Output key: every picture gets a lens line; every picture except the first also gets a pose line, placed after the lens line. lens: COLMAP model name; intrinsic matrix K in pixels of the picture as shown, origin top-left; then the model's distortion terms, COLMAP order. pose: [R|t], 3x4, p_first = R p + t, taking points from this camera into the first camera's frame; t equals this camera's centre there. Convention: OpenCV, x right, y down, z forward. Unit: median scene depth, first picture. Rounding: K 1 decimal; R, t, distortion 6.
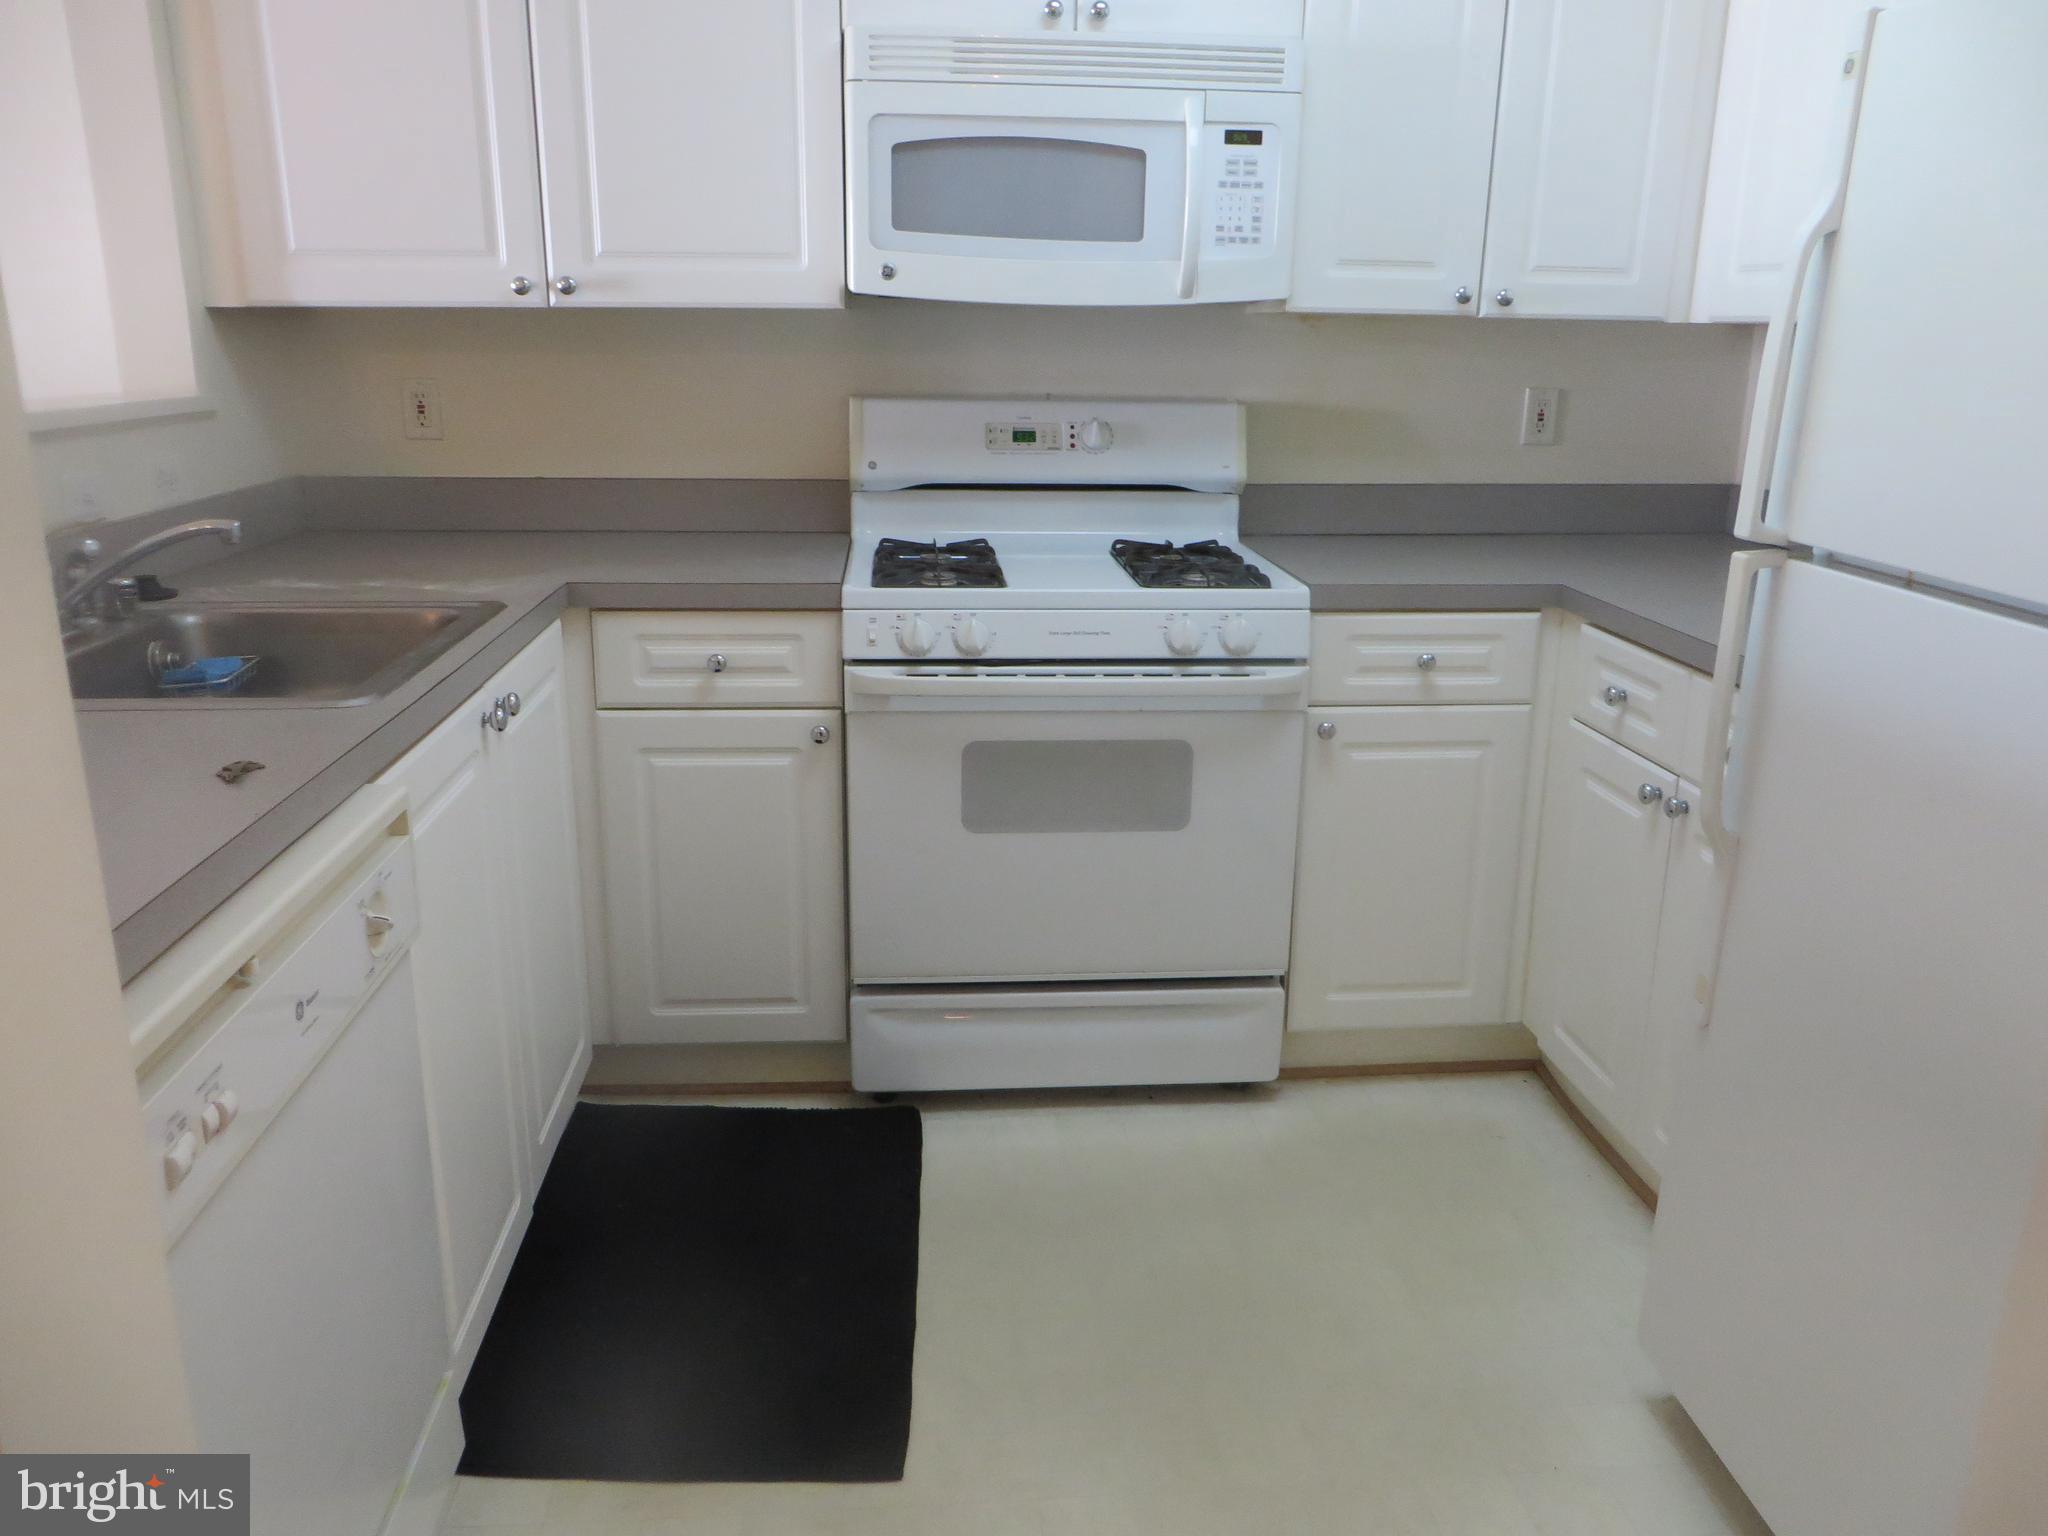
lens RADIAL K [[1541.2, 0, 1035.0], [0, 1541.2, 766.6], [0, 0, 1]] dist [-0.007584, -0.002268]
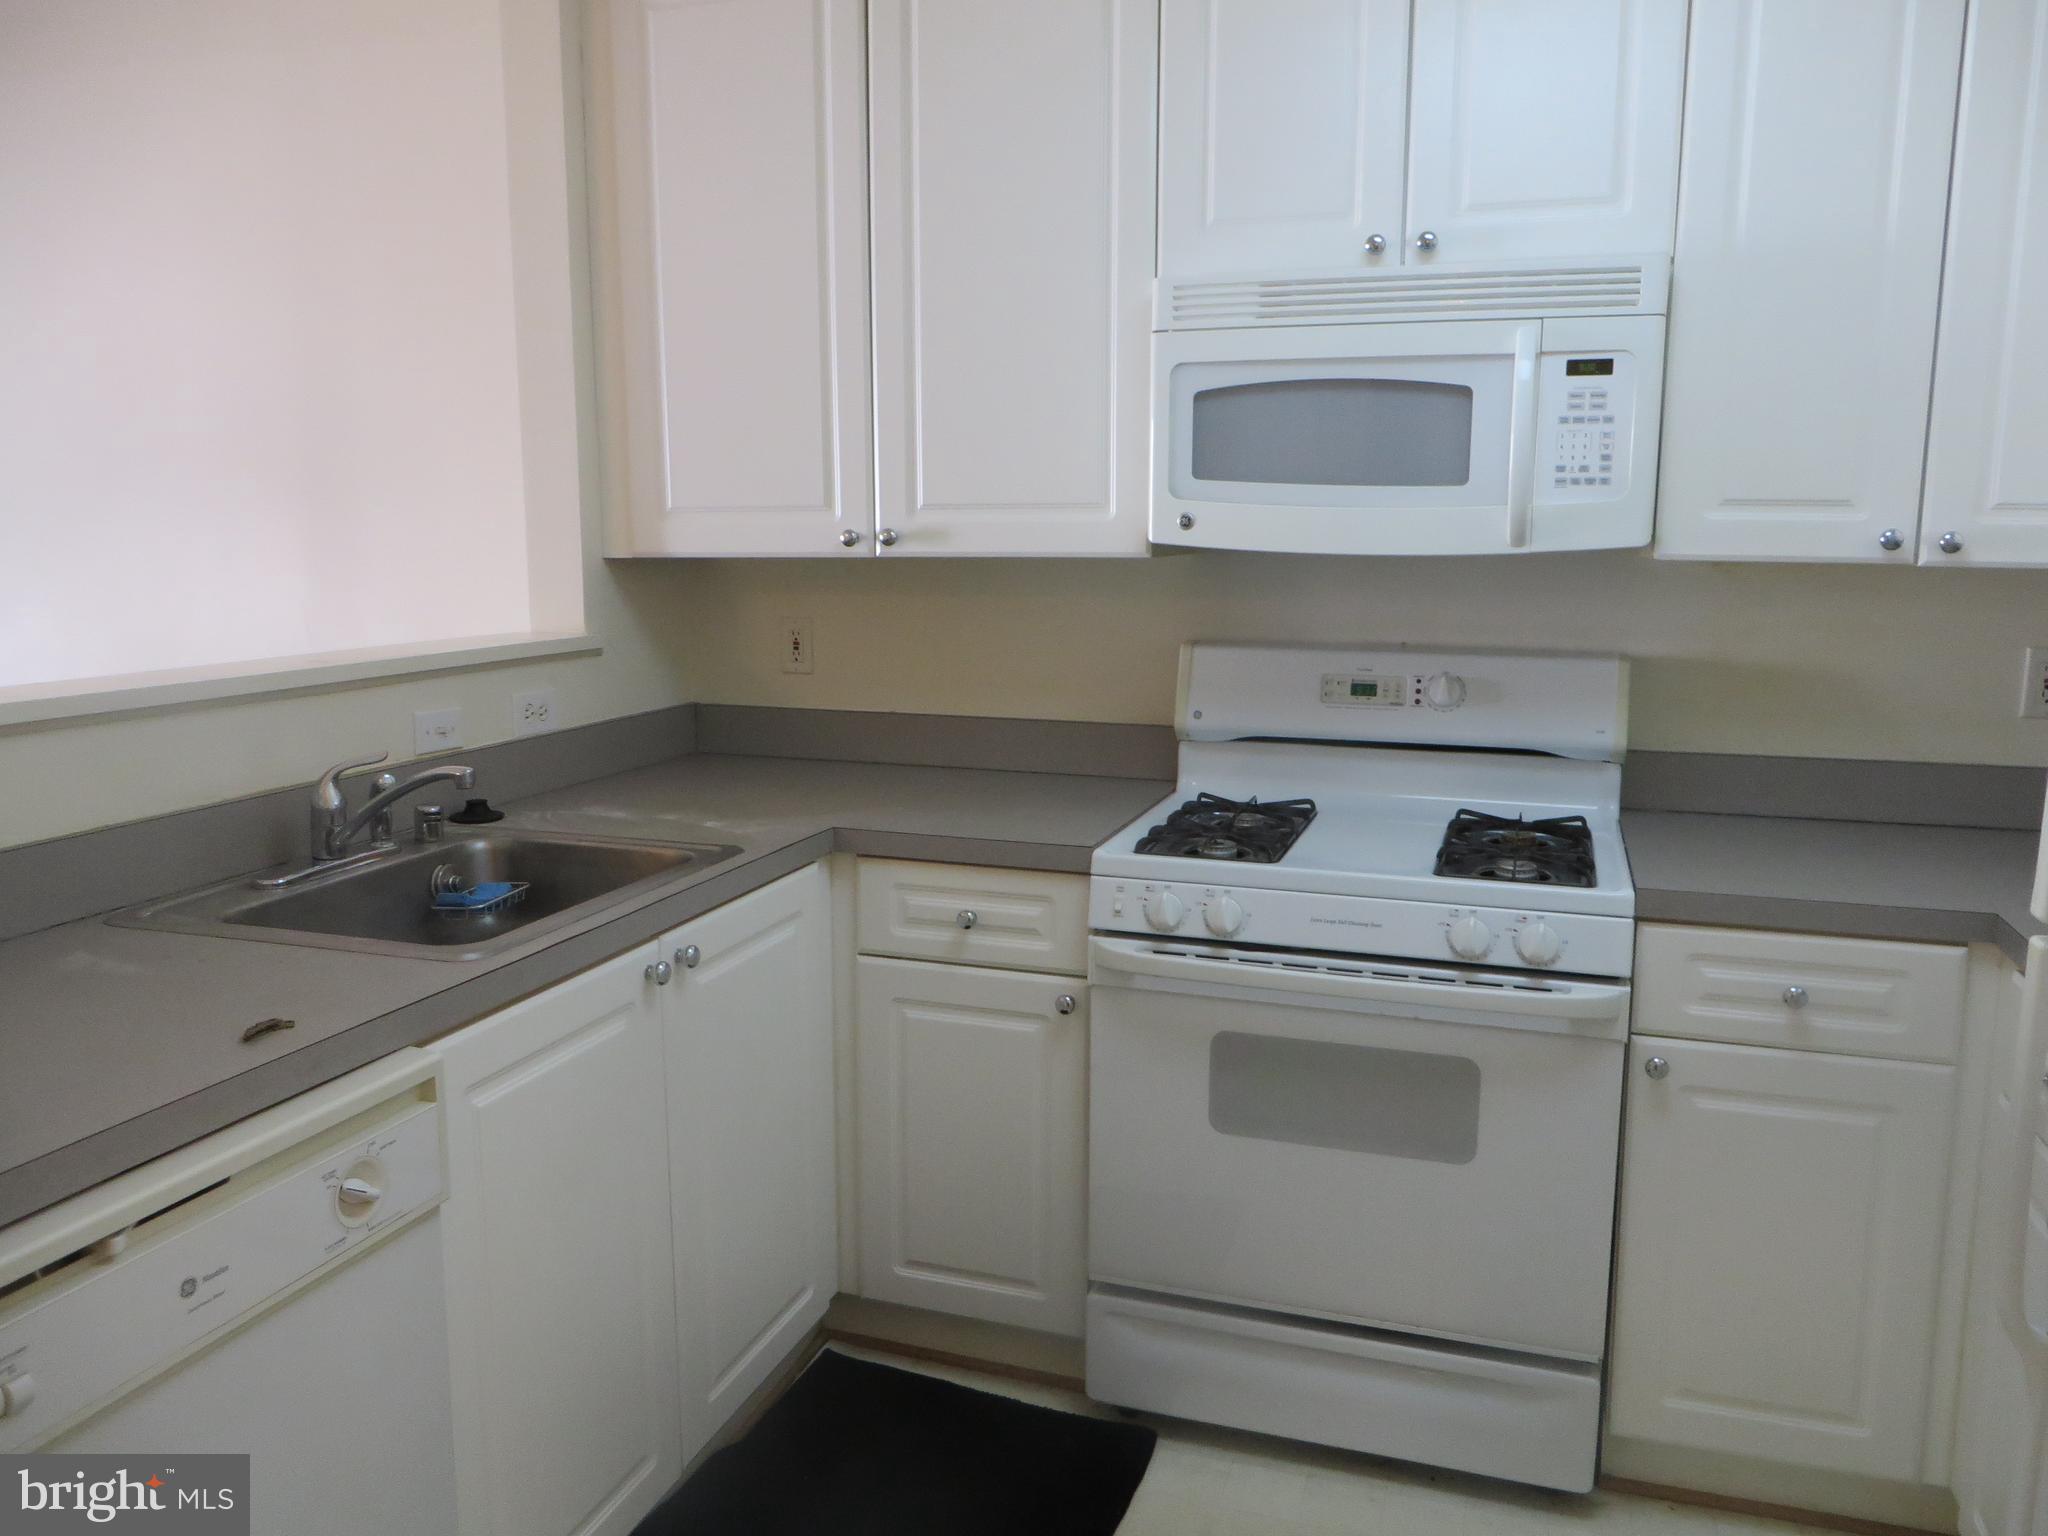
lens RADIAL K [[1541.2, 0, 1020.8], [0, 1541.2, 773.7], [0, 0, 1]] dist [-0.007584, -0.002268]
pose [[0.918349, 0.053530, -0.392135, 0.191444], [-0.100555, 0.989856, -0.100366, -0.061526], [0.382784, 0.131602, 0.914416, 0.111426]]
